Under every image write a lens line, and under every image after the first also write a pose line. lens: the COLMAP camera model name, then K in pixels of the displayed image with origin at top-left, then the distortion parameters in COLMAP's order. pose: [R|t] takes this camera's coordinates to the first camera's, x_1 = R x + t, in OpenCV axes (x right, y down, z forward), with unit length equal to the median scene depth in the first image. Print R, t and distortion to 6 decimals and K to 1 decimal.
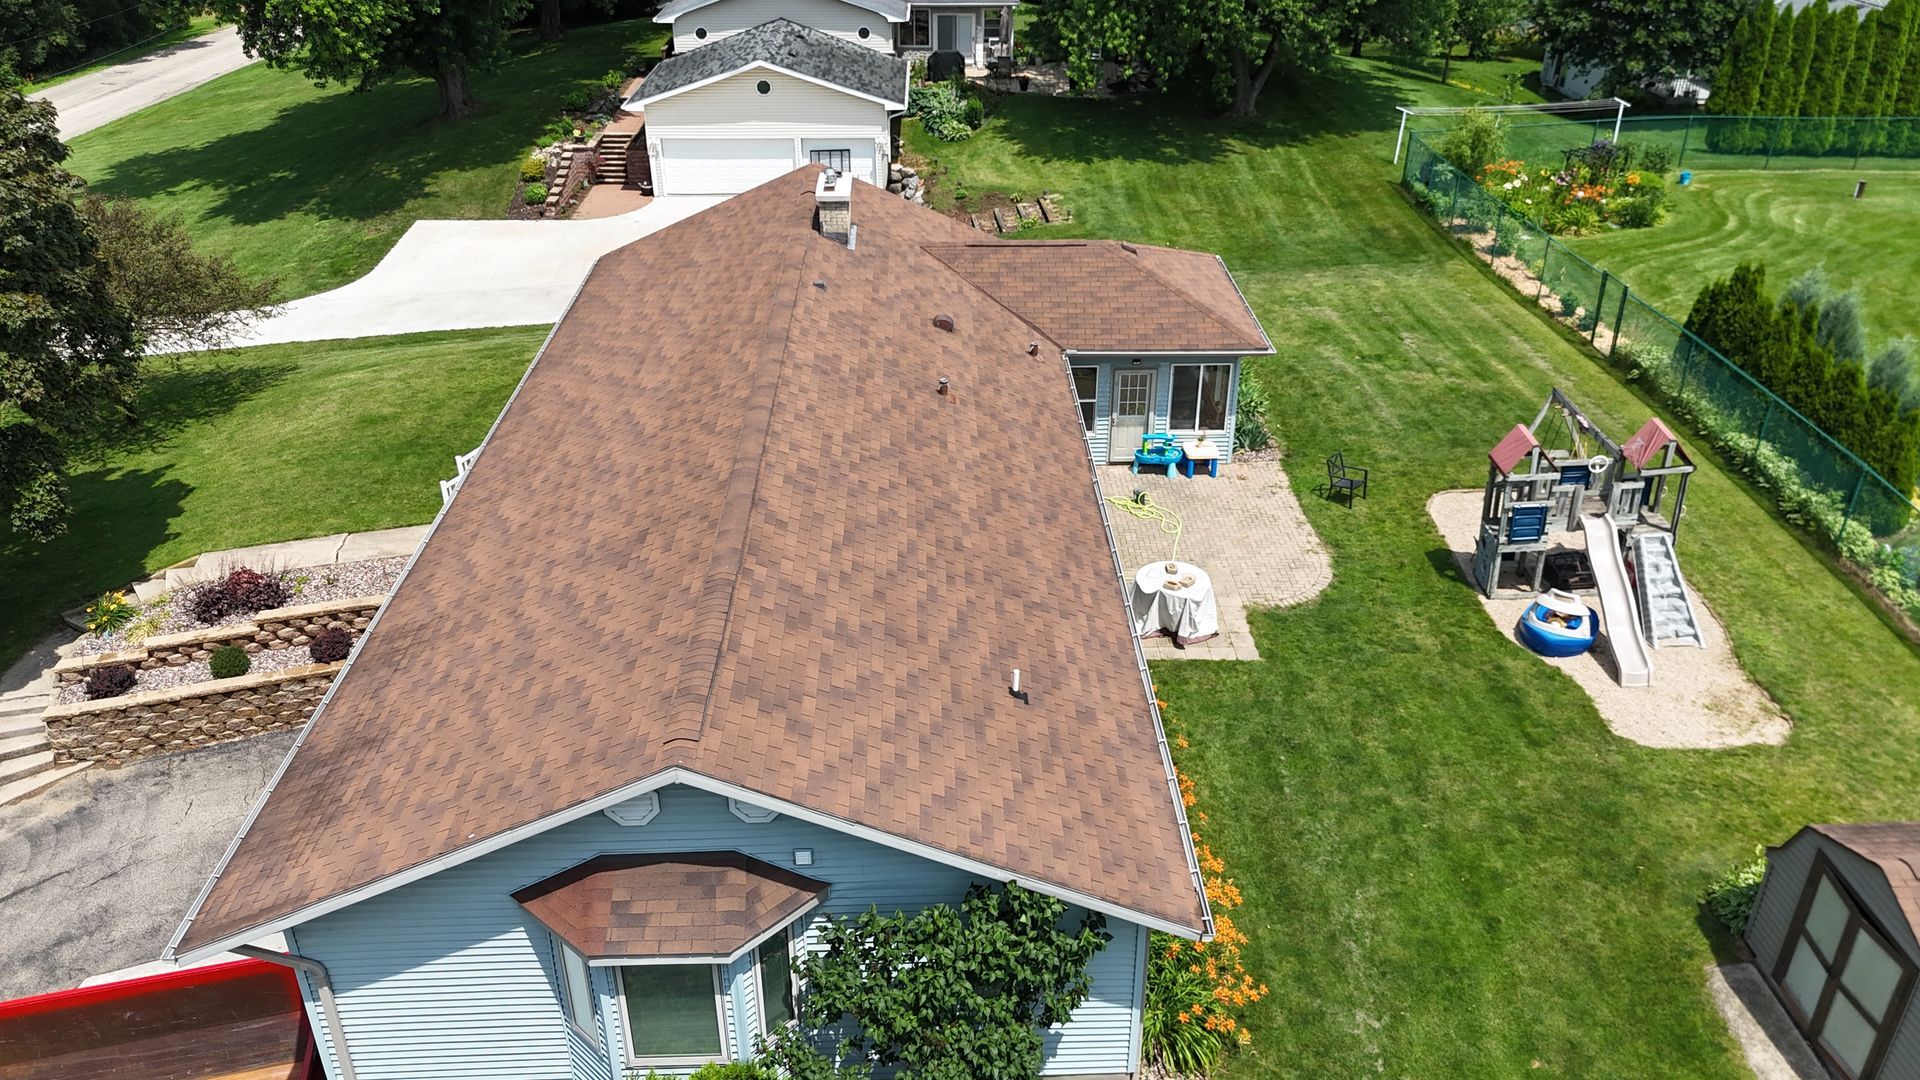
lens RADIAL K [[1388.0, 0, 960.0], [0, 1388.0, 540.0], [0, 0, 1]] dist [0.060613, -0.051564]
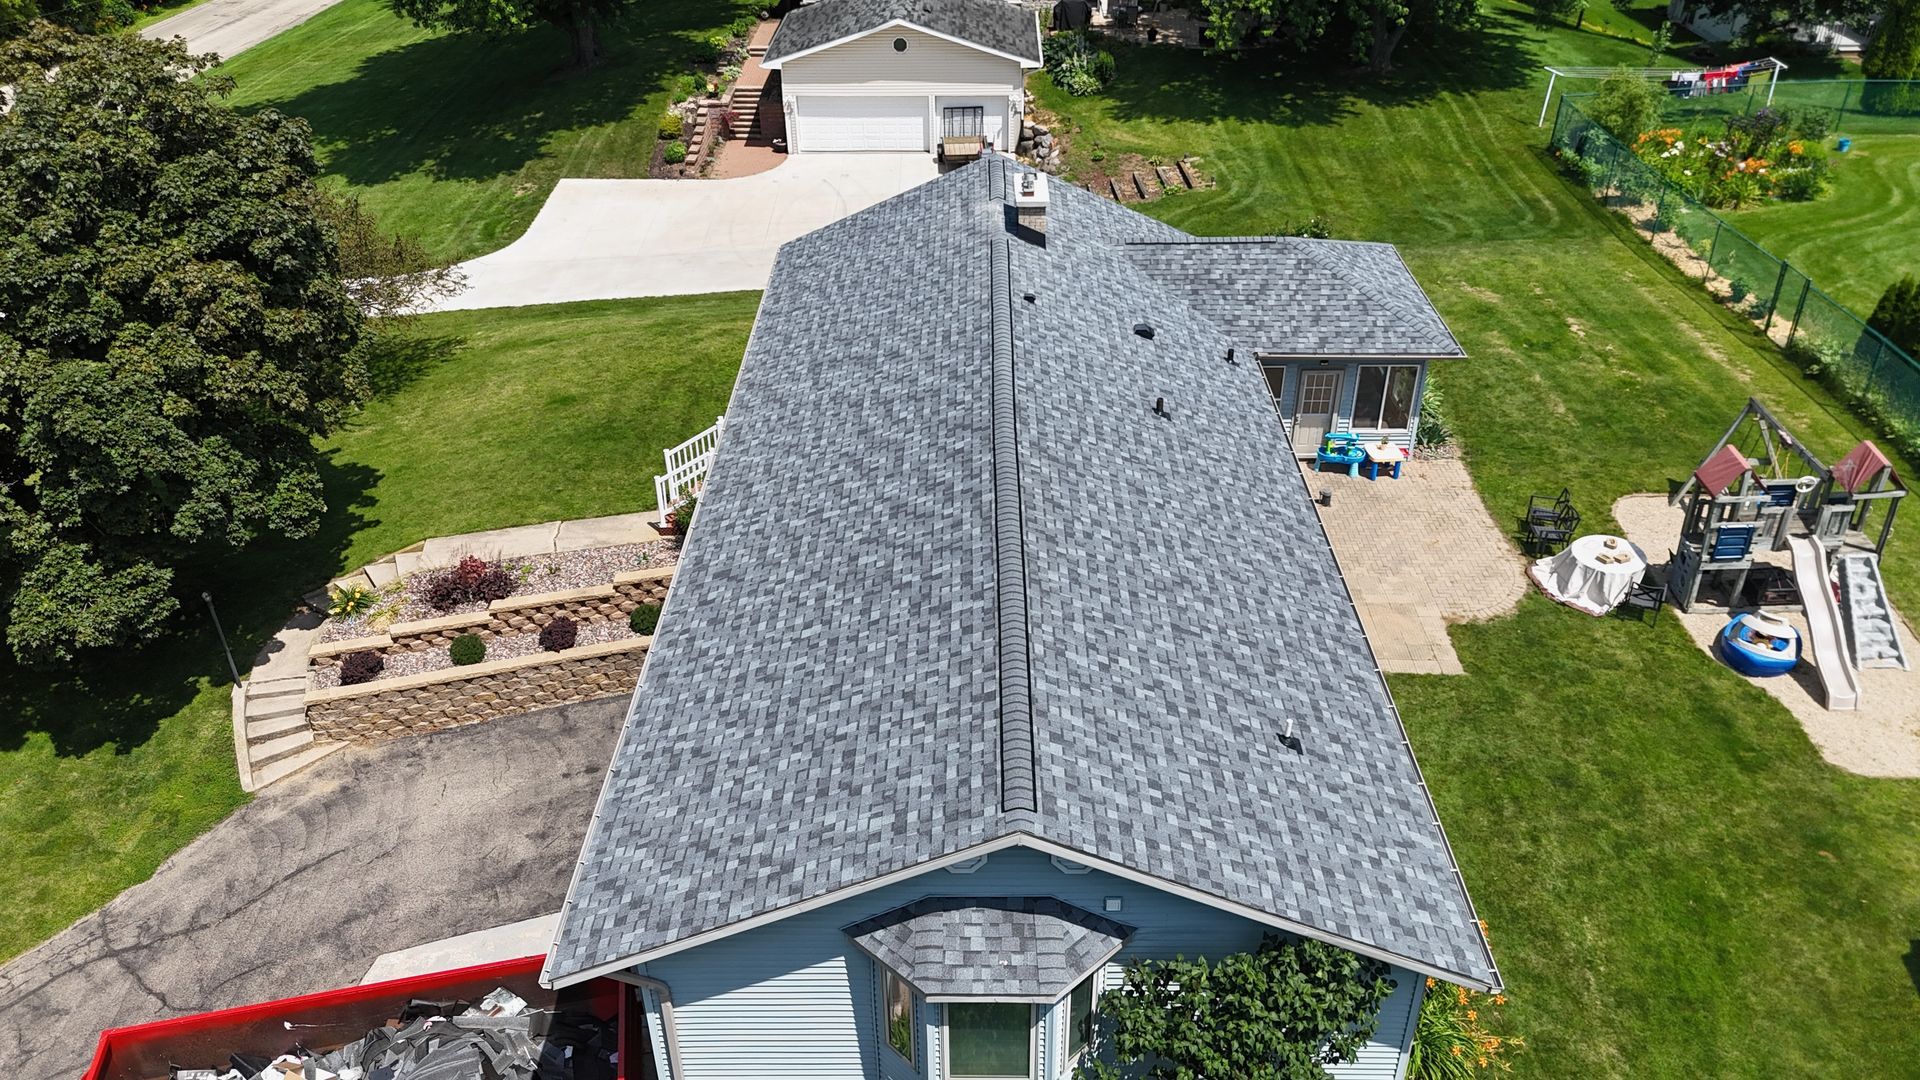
lens RADIAL K [[1378.1, 0, 960.0], [0, 1378.1, 540.0], [0, 0, 1]] dist [0.060172, -0.047552]
pose [[0.999286, 0.014169, -0.035015, -0.100654], [-0.011826, 0.997733, 0.066253, -0.062742], [0.035875, -0.065792, 0.997188, -0.026040]]
